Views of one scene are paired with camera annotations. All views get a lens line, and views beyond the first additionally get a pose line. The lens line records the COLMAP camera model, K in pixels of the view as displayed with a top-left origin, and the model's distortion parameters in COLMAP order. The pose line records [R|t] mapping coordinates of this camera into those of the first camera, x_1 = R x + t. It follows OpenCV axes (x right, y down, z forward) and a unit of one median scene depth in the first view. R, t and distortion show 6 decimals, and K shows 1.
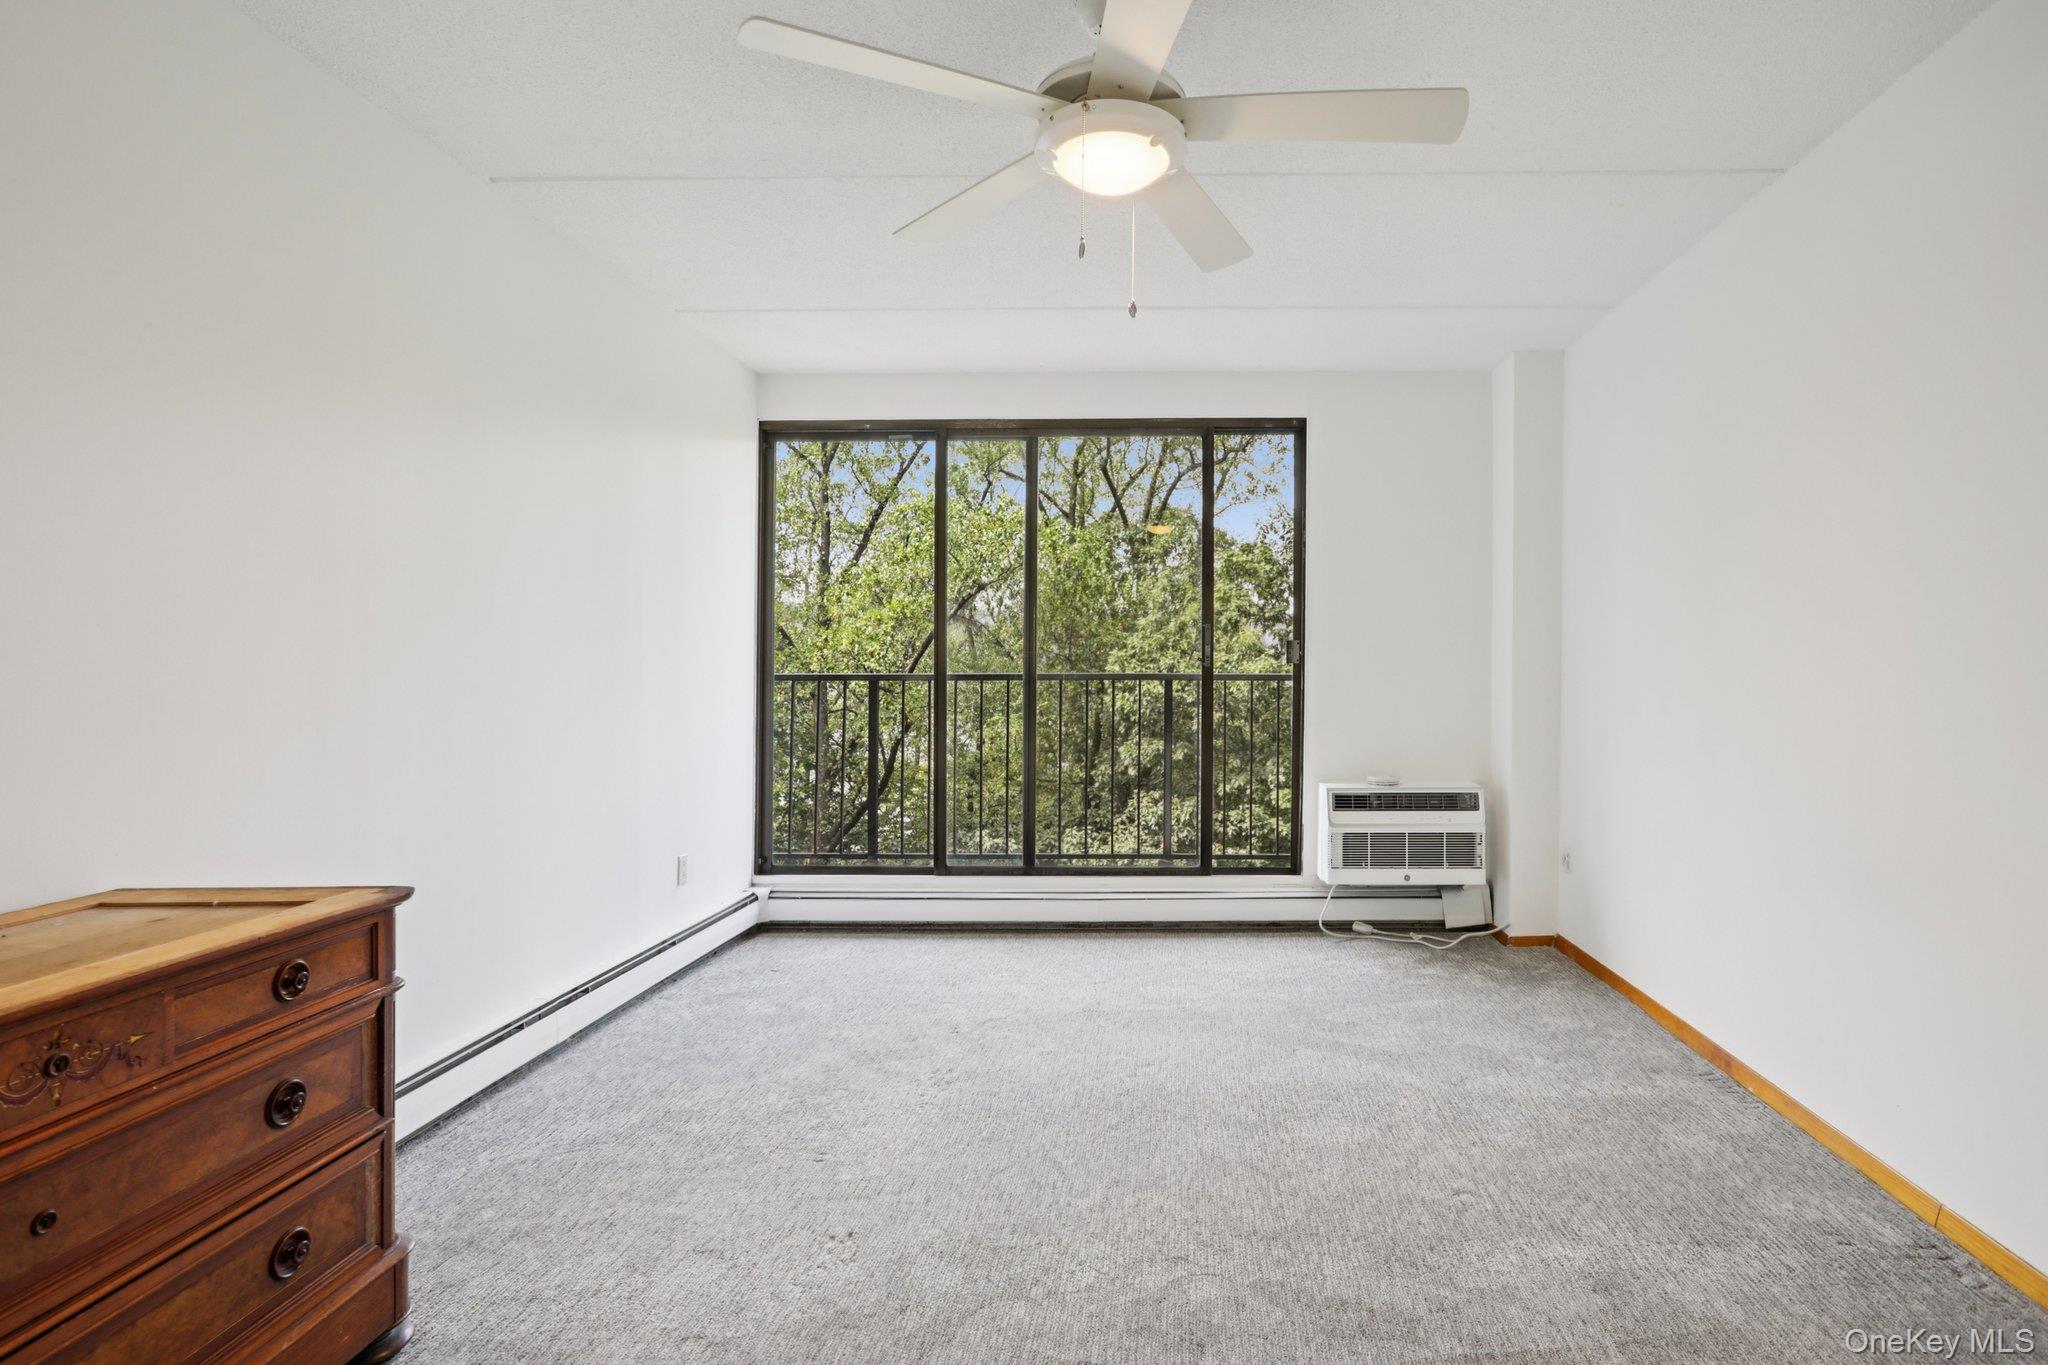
lens RADIAL K [[1050.2, 0, 1163.1], [0, 1050.2, 675.2], [0, 0, 1]] dist [-0.004554, 0.006982]
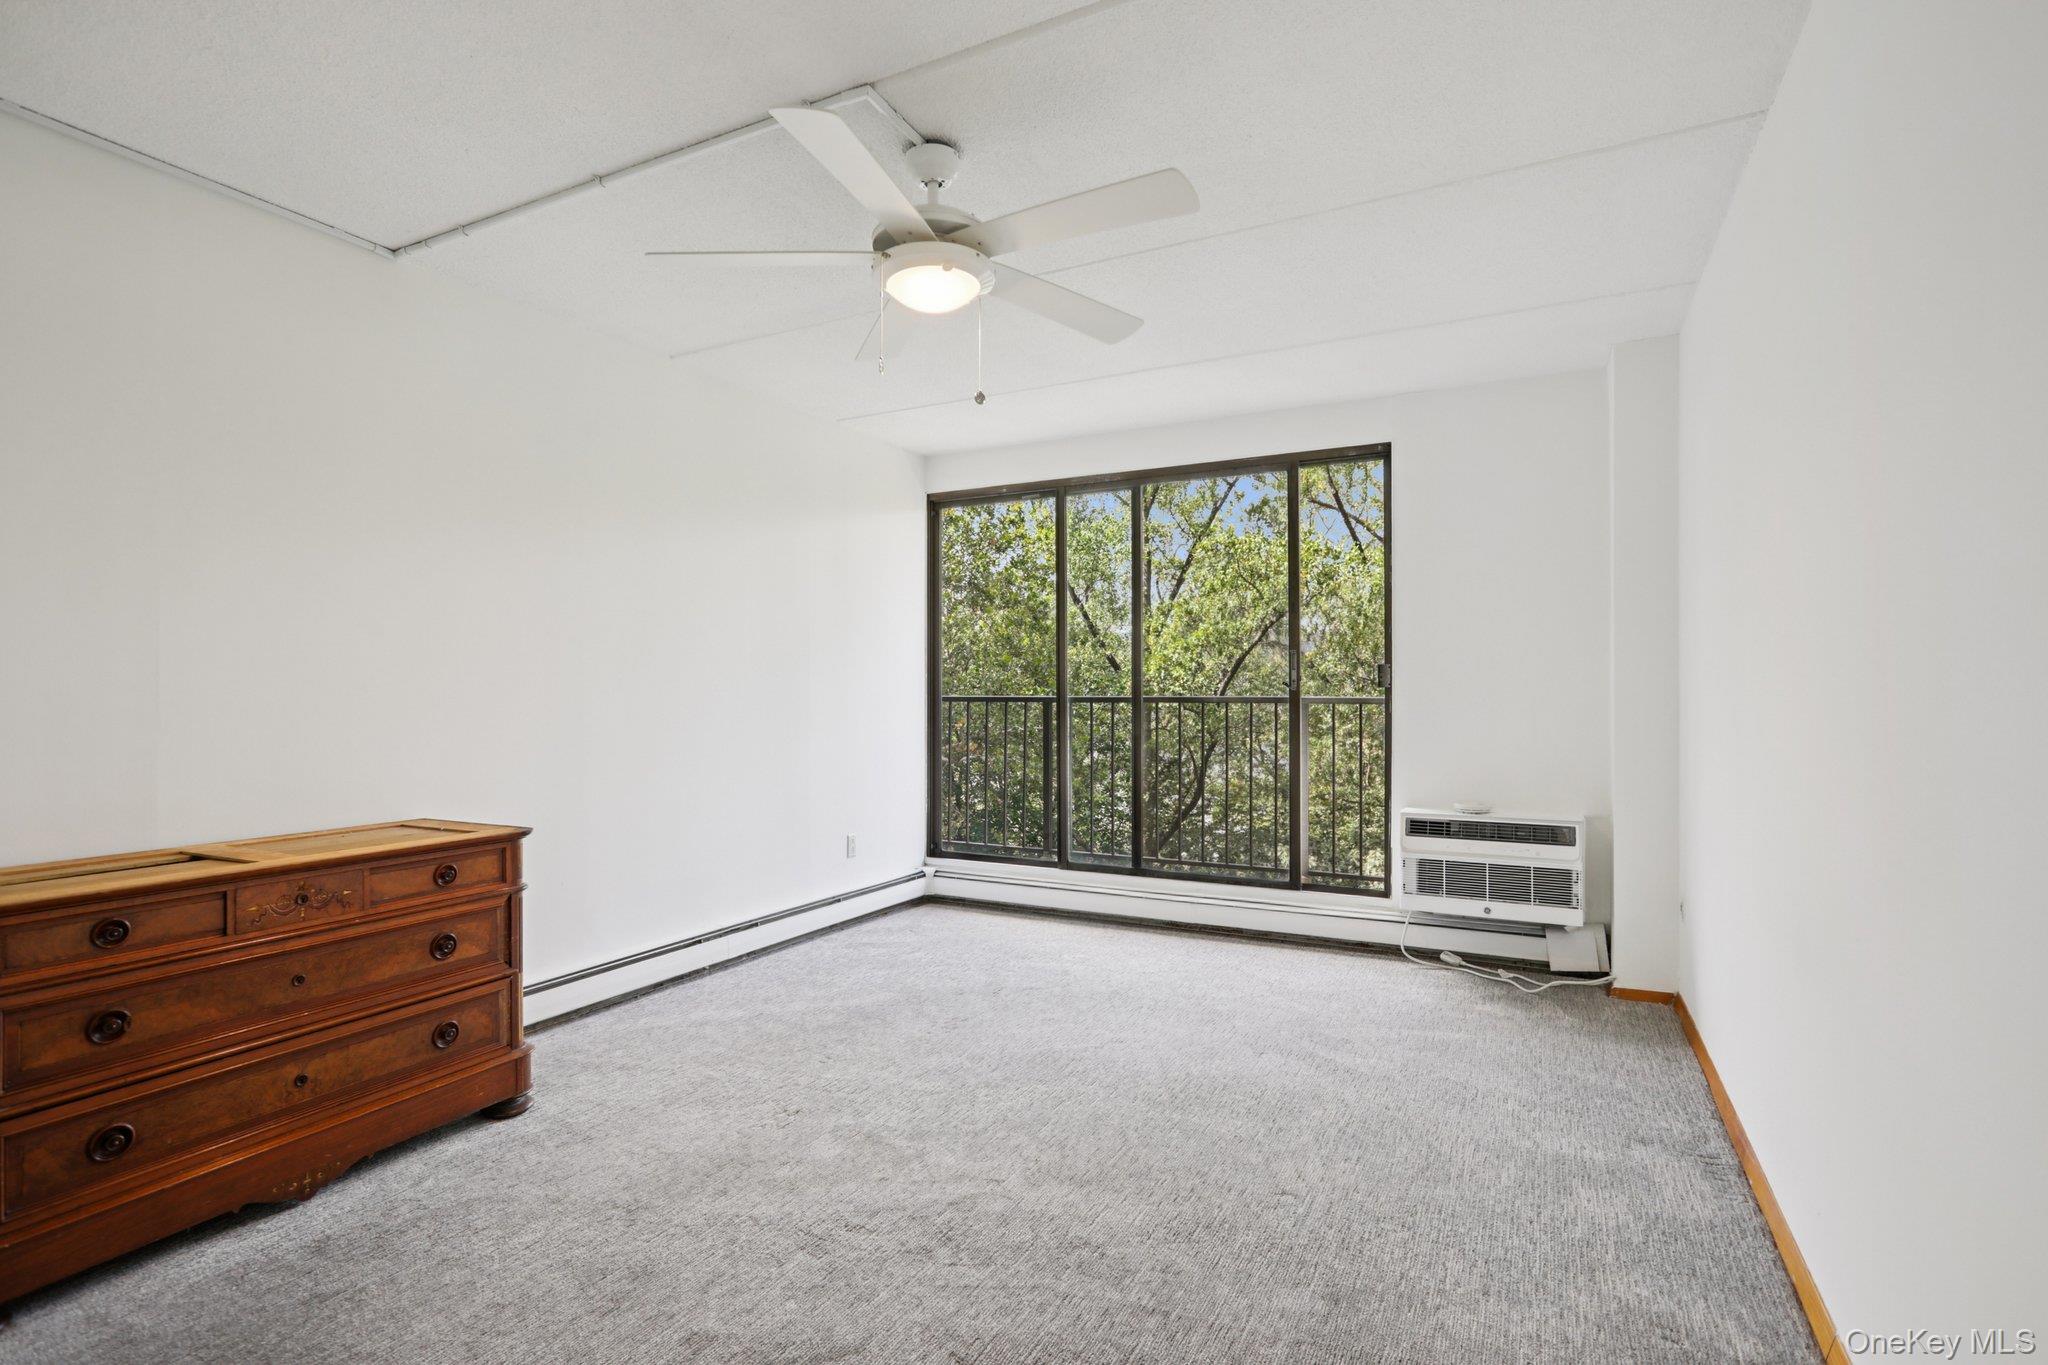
lens RADIAL K [[990.4, 0, 1017.3], [0, 990.4, 699.1], [0, 0, 1]] dist [-0.009618, 0.017502]
pose [[0.888050, 0.004125, -0.459728, 0.265983], [-0.003669, 0.999991, 0.001886, -0.000429], [0.459732, 0.000012, 0.888058, -0.000010]]
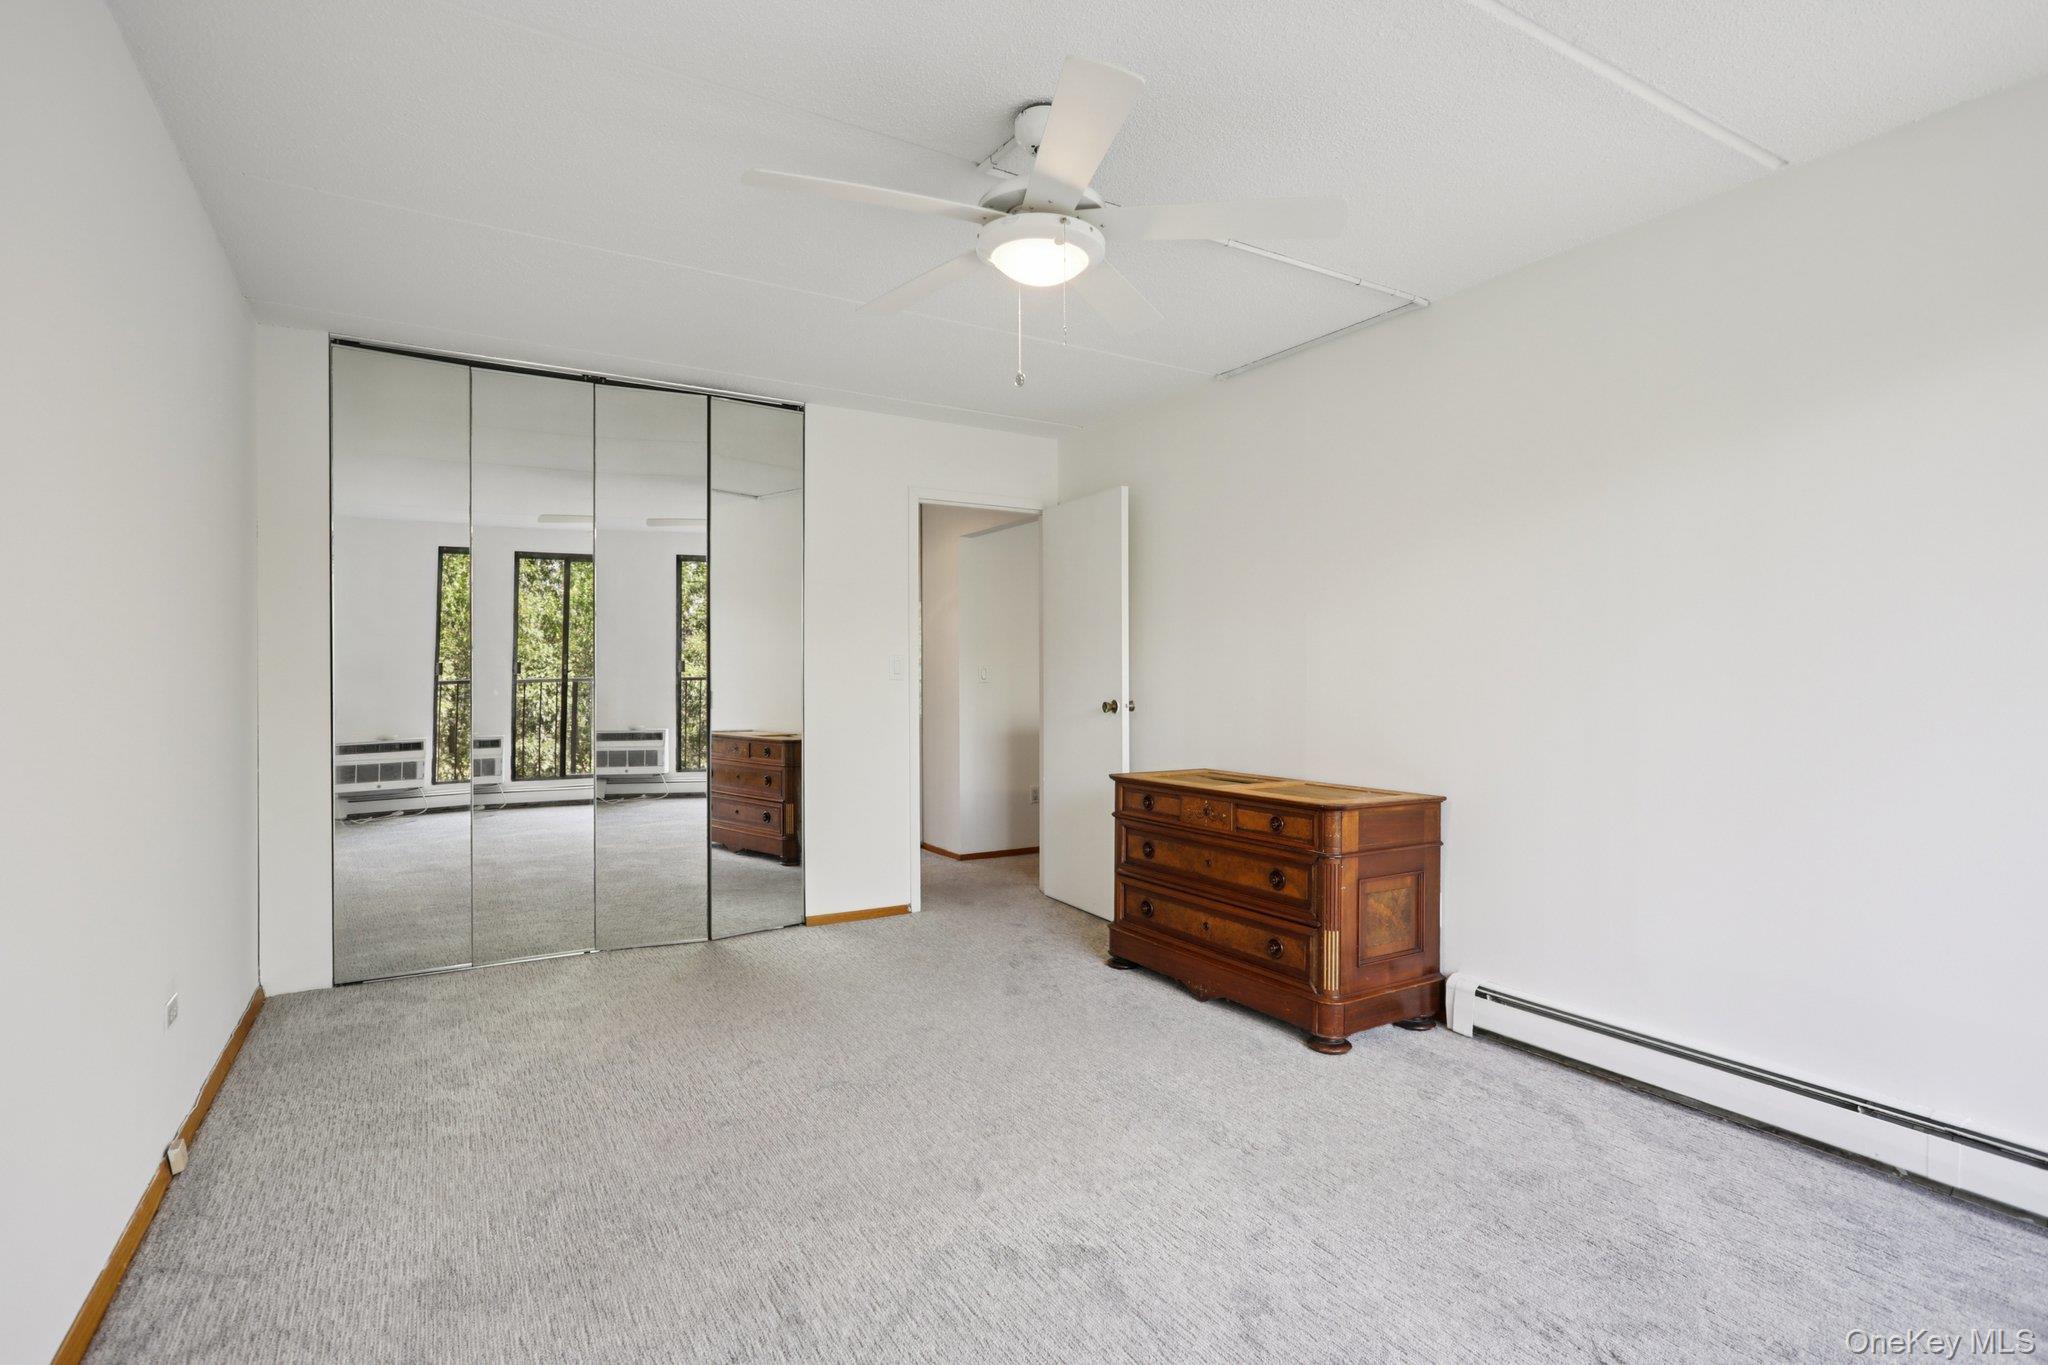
lens RADIAL K [[998.4, 0, 1018.5], [0, 998.4, 672.7], [0, 0, 1]] dist [-0.011311, 0.017410]
pose [[-0.852988, -0.003405, -0.521919, 0.259213], [-0.004234, 0.999991, 0.000396, -0.007933], [0.521913, 0.002547, -0.852995, 0.905784]]
